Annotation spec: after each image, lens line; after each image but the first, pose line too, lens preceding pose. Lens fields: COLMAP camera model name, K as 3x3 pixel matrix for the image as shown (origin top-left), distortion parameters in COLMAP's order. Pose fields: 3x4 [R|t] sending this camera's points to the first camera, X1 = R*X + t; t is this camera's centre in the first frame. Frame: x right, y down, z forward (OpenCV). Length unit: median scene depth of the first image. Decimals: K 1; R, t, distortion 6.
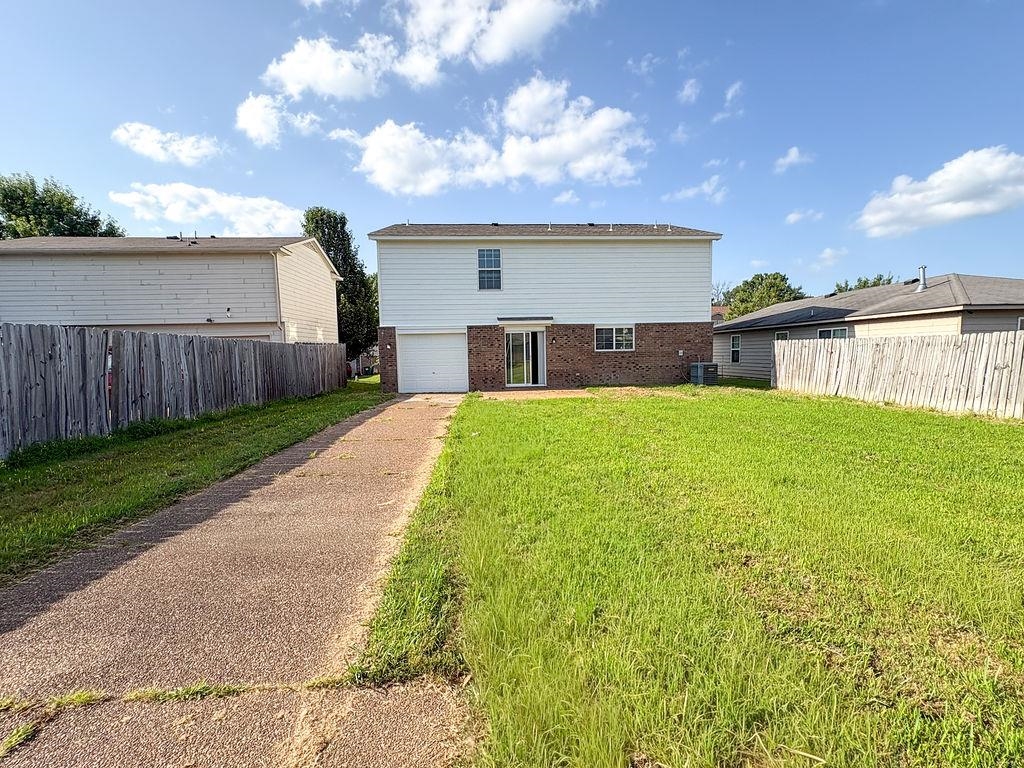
lens RADIAL K [[413.8, 0, 512.0], [0, 413.8, 384.0], [0, 0, 1]] dist [-0.000117, -0.000016]
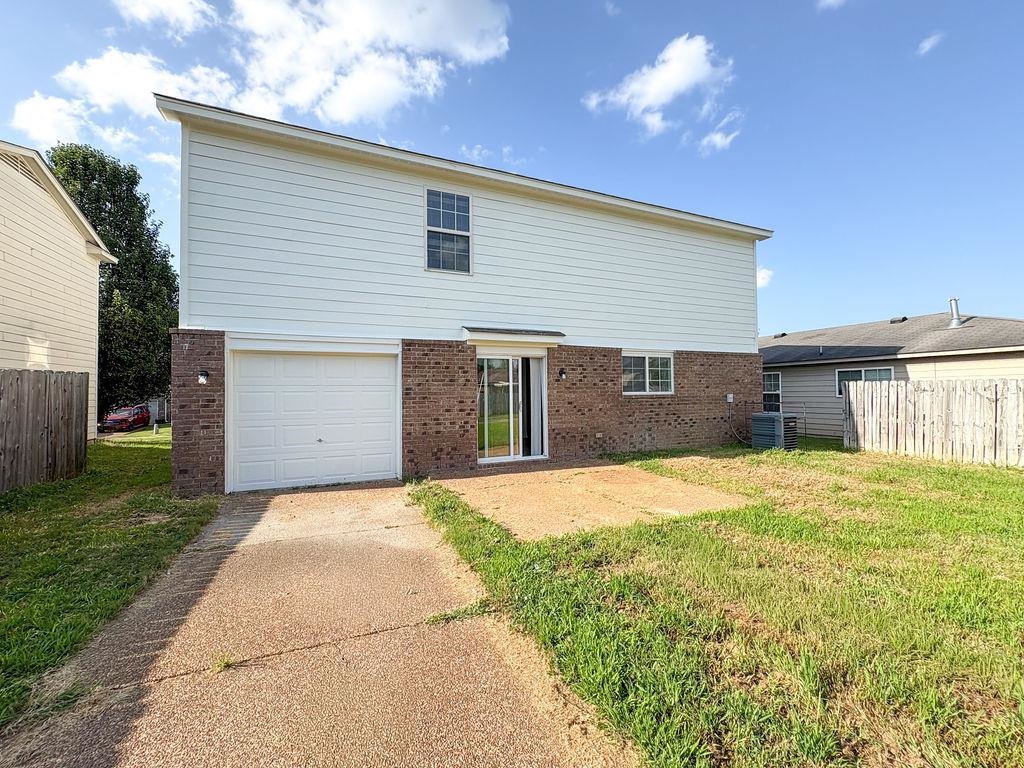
lens RADIAL K [[413.8, 0, 512.0], [0, 413.8, 384.0], [0, 0, 1]] dist [-0.000117, -0.000016]
pose [[0.943211, 0.016043, 0.331807, -0.143928], [0.017031, 0.995184, -0.096530, -0.041078], [-0.331757, 0.096699, 0.938396, 0.509875]]
